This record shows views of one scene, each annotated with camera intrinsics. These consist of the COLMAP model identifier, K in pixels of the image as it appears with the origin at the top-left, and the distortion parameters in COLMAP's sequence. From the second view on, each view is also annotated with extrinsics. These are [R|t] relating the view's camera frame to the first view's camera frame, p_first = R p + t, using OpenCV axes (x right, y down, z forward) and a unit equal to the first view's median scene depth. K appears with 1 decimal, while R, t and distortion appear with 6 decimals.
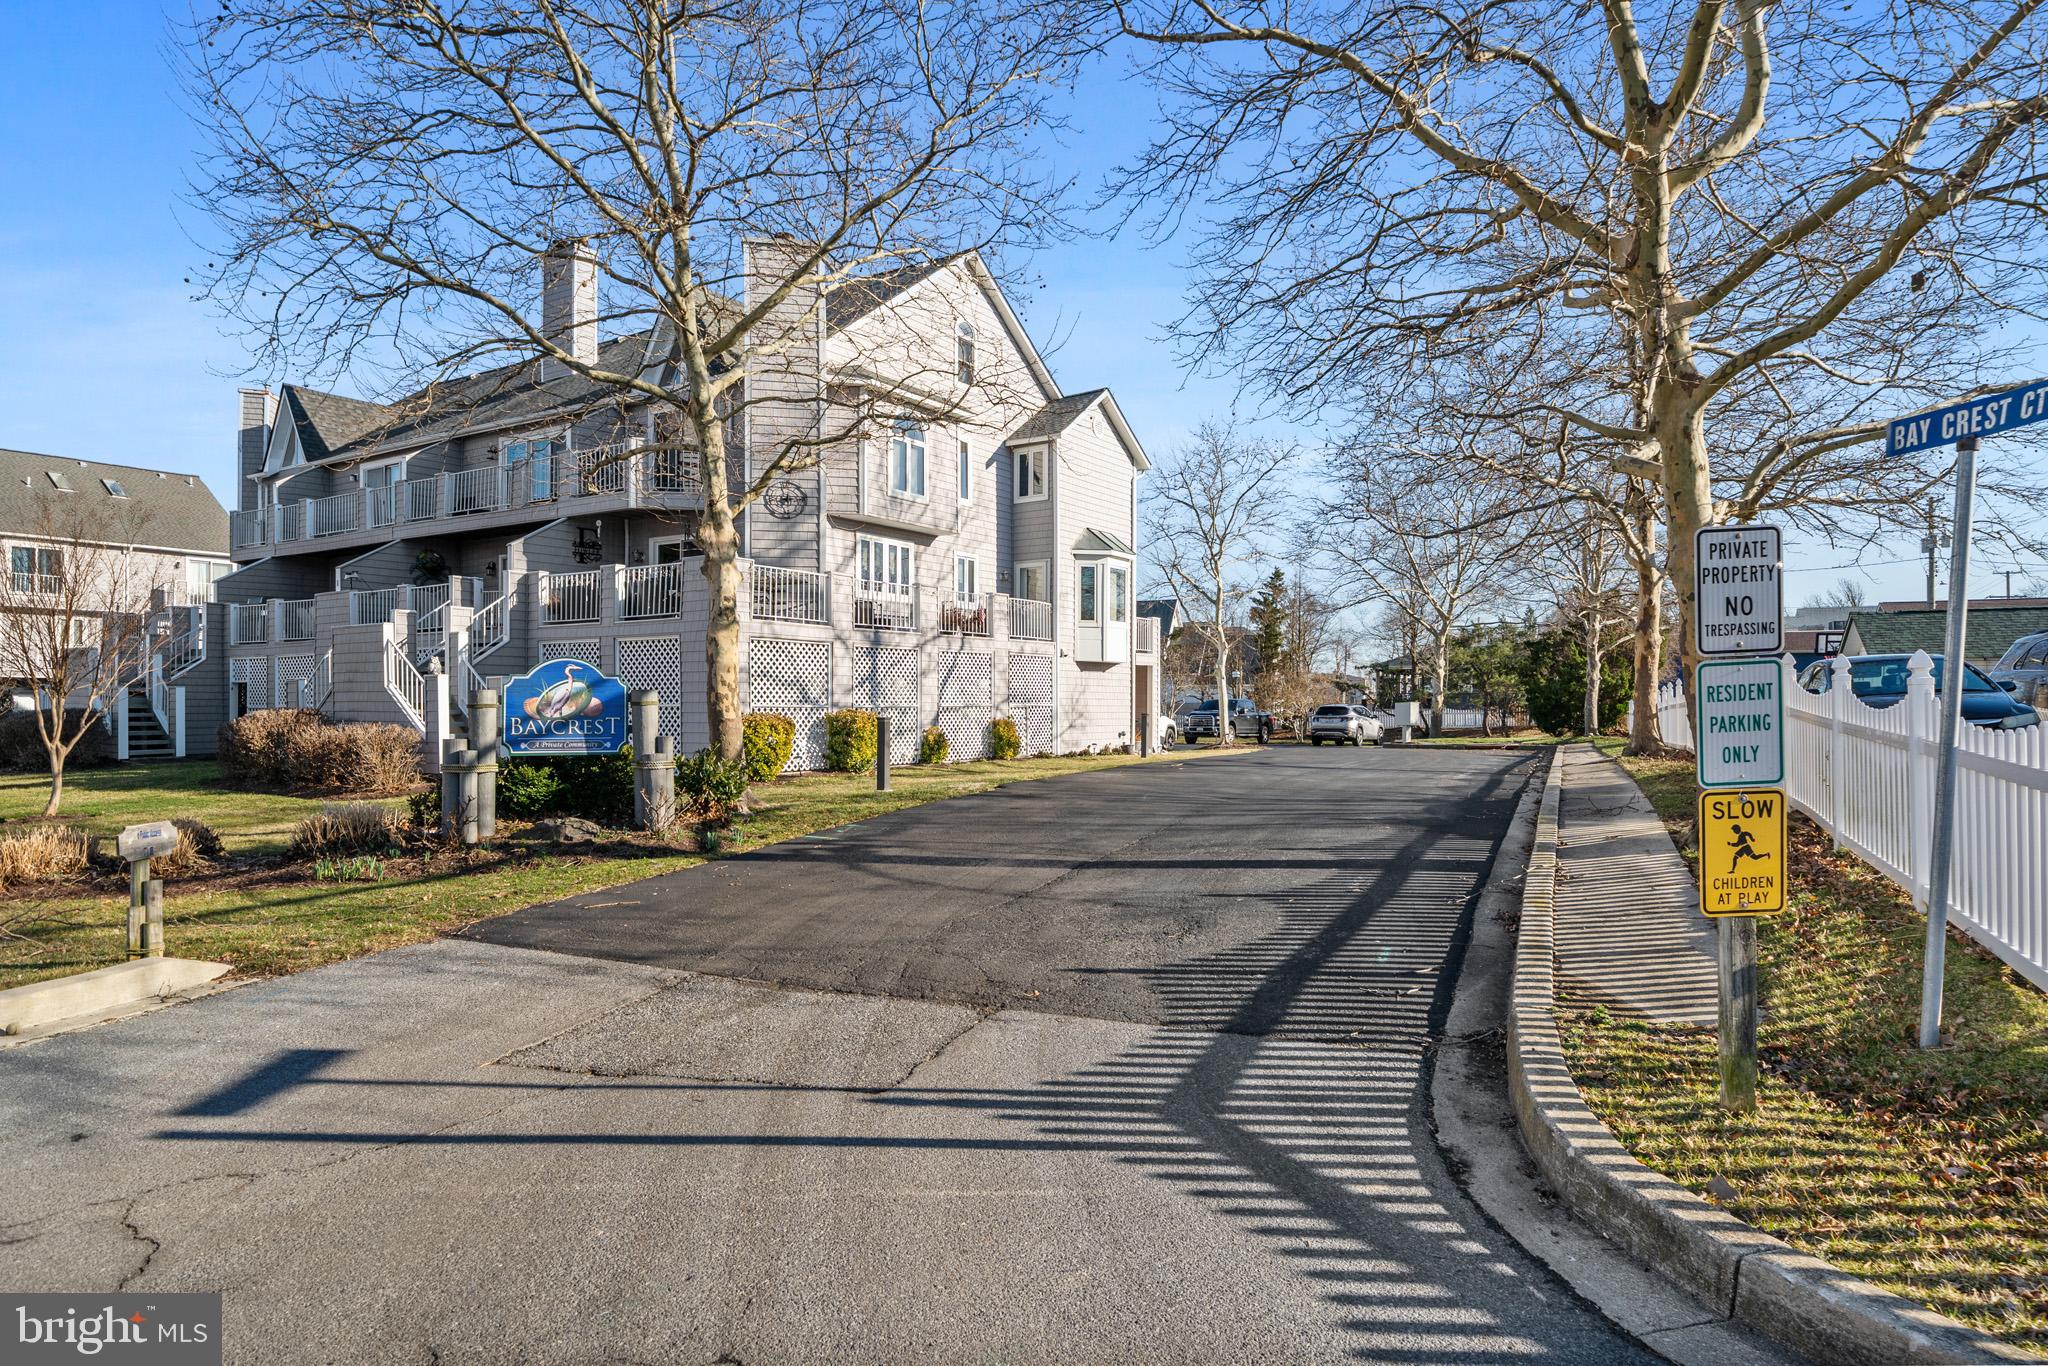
lens RADIAL K [[1179.7, 0, 1024.7], [0, 1179.7, 686.5], [0, 0, 1]] dist [0.003505, 0.000294]
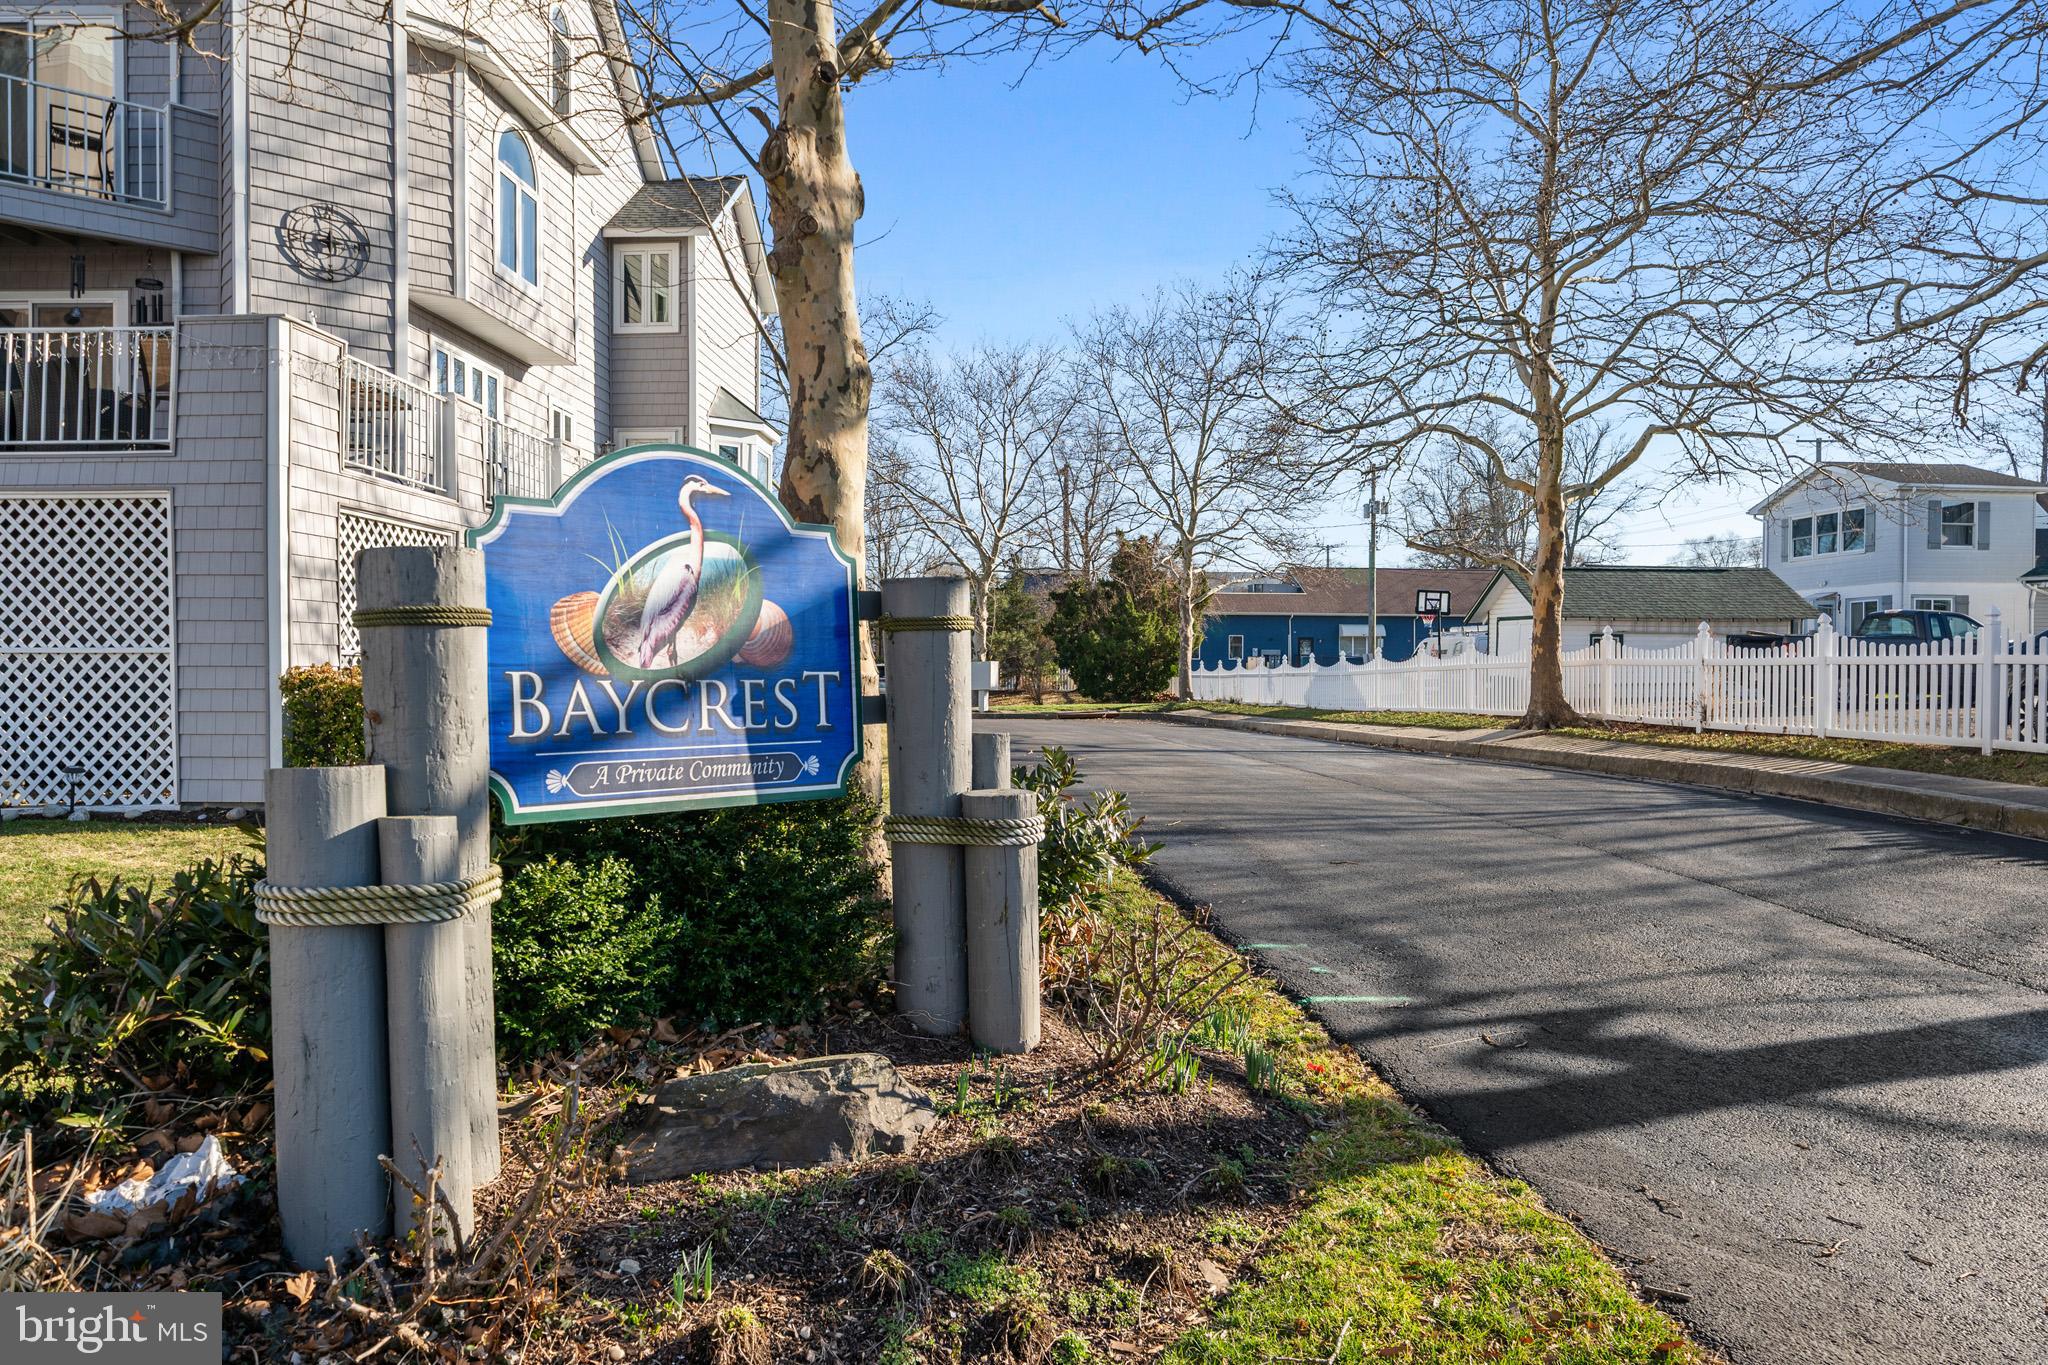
lens RADIAL K [[1369.5, 0, 1027.0], [0, 1369.5, 678.1], [0, 0, 1]] dist [-0.006131, -0.001159]
pose [[0.860500, 0.000406, 0.509451, -0.241529], [-0.012269, 0.999726, 0.019927, 0.010706], [-0.509303, -0.023397, 0.860269, 0.348041]]
